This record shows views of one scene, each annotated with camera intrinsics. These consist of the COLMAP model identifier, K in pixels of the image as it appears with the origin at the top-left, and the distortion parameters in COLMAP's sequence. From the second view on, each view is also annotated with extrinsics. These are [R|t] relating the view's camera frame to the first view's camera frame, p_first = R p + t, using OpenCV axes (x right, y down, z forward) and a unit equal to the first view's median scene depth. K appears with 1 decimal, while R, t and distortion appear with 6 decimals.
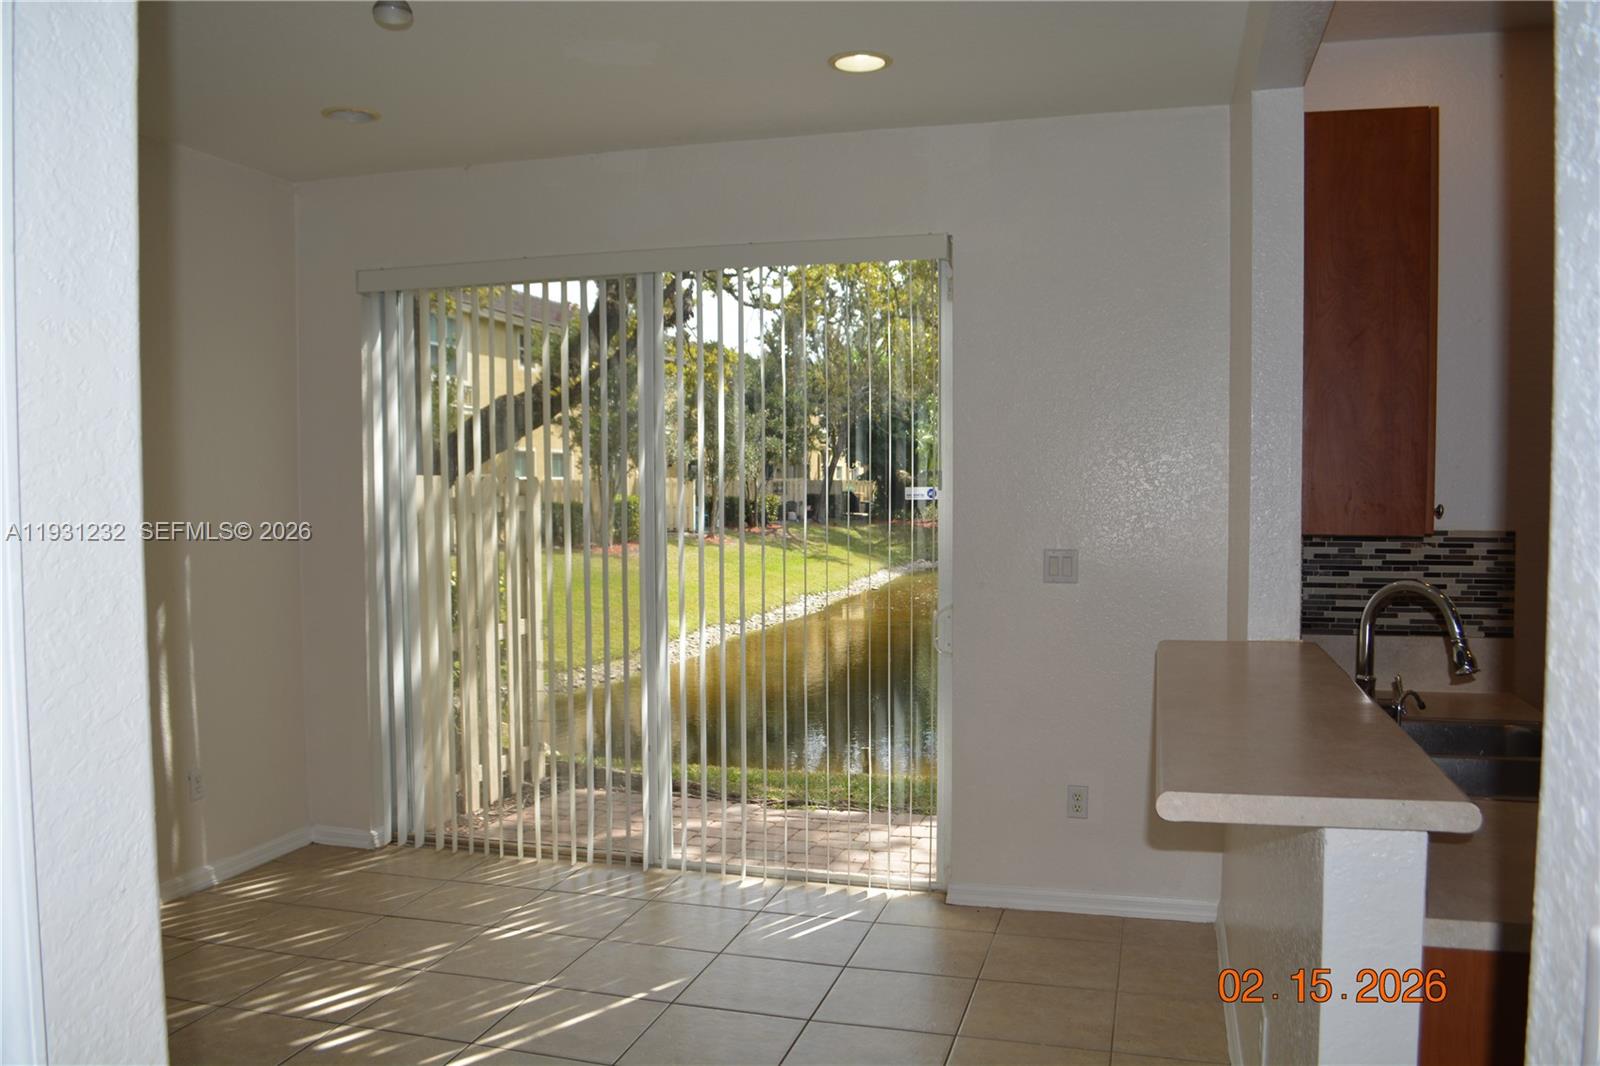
lens RADIAL K [[1268.6, 0, 802.8], [0, 1268.6, 546.0], [0, 0, 1]] dist [-0.081279, 0.013502]
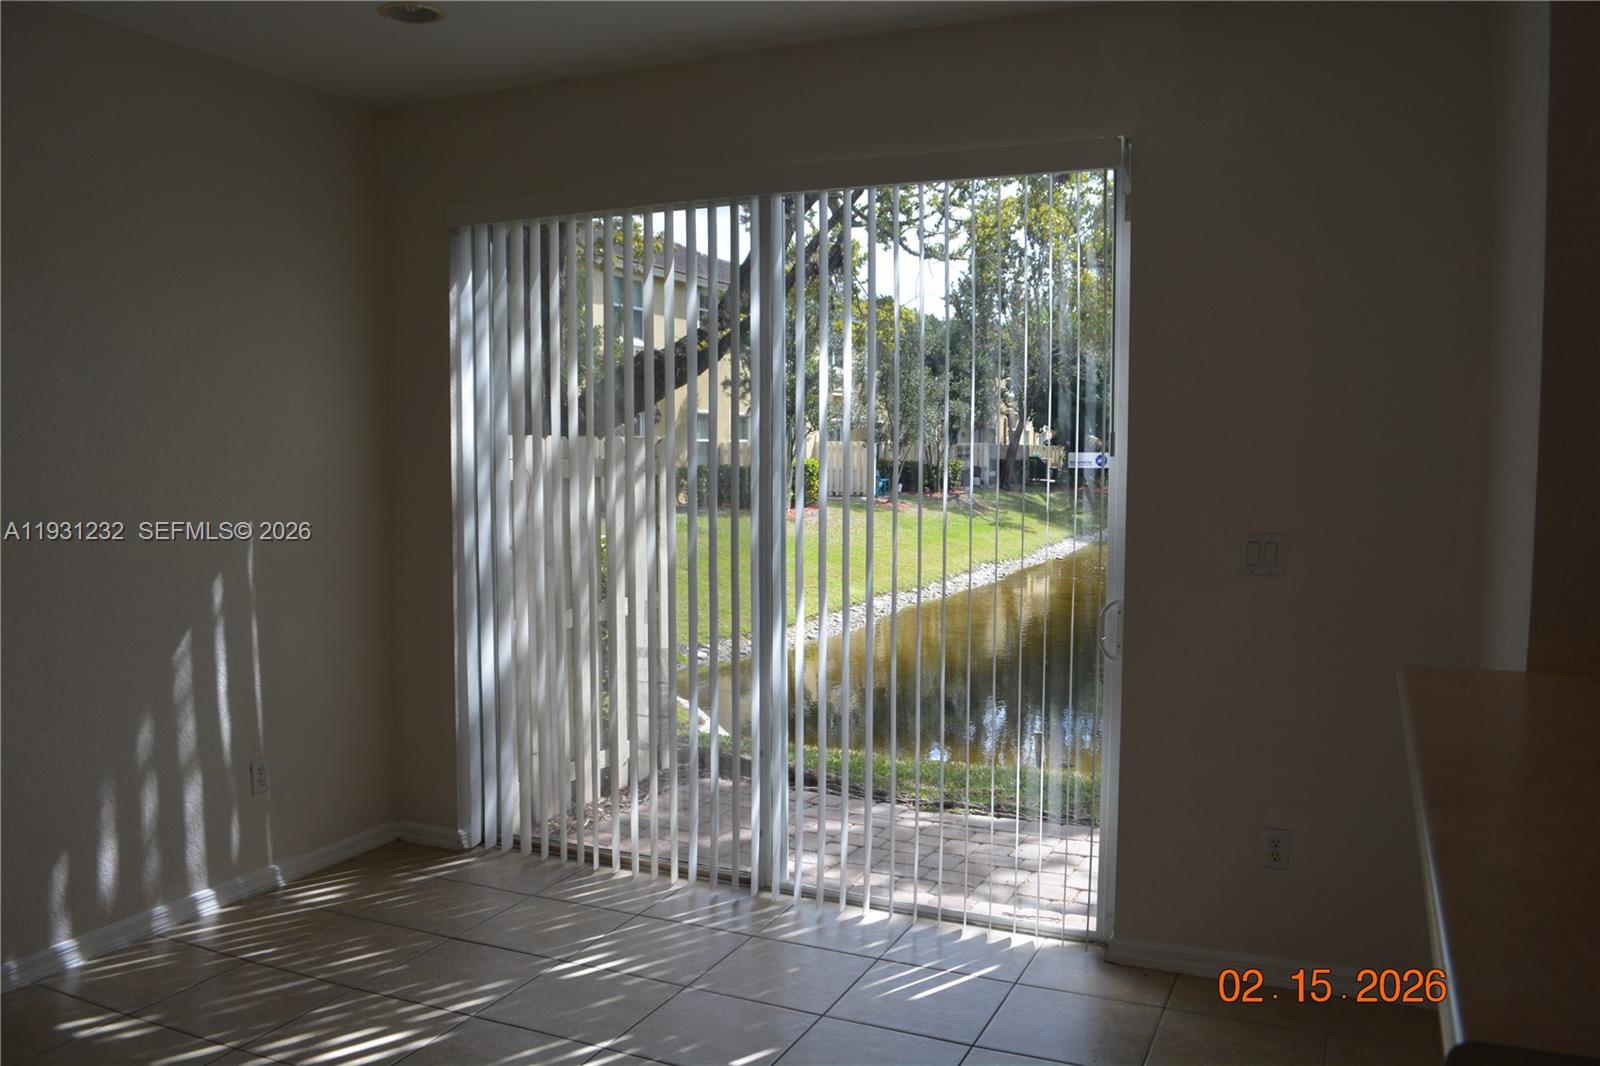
lens RADIAL K [[1267.2, 0, 800.0], [0, 1267.2, 533.0], [0, 0, 1]] dist [-0.011028, -0.090516]
pose [[0.988746, 0.017358, -0.148595, 0.020826], [-0.014690, 0.999711, 0.019033, -0.004707], [0.148882, -0.016636, 0.988715, 0.101352]]
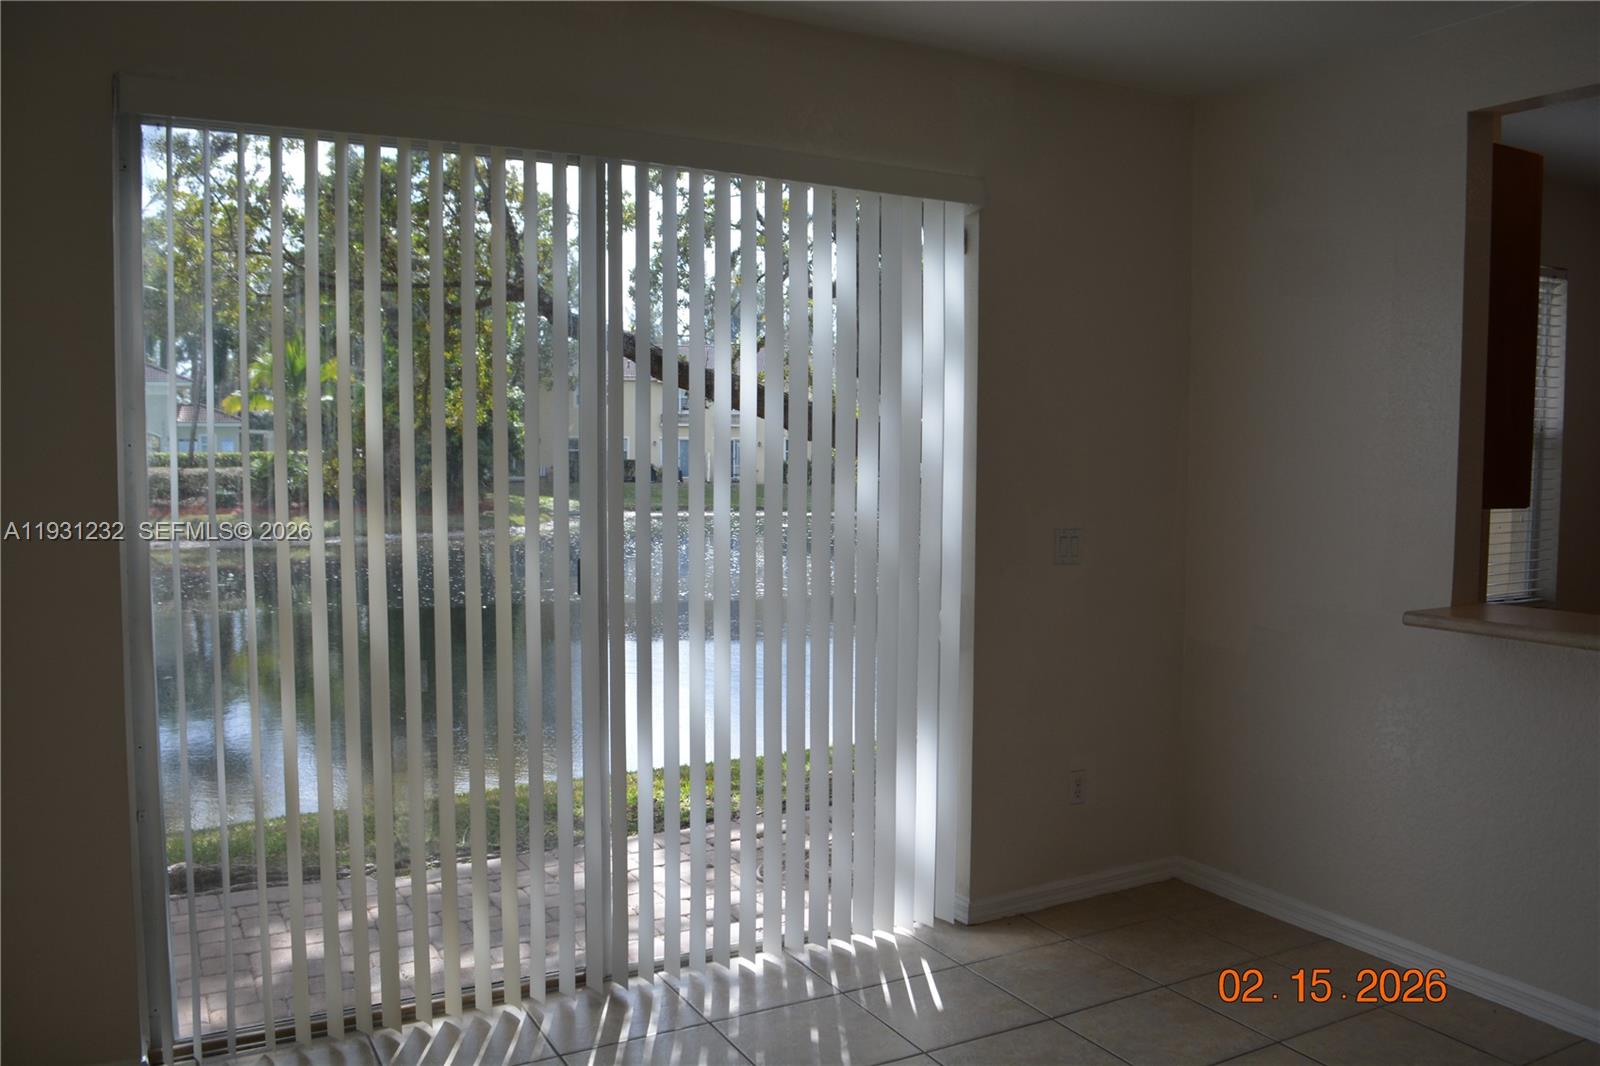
lens RADIAL K [[1268.6, 0, 802.8], [0, 1268.6, 546.0], [0, 0, 1]] dist [-0.081279, 0.013502]
pose [[0.709919, -0.048572, 0.702606, -0.387008], [0.027736, 0.998773, 0.041022, -0.019129], [-0.703737, -0.009634, 0.710395, 0.283146]]
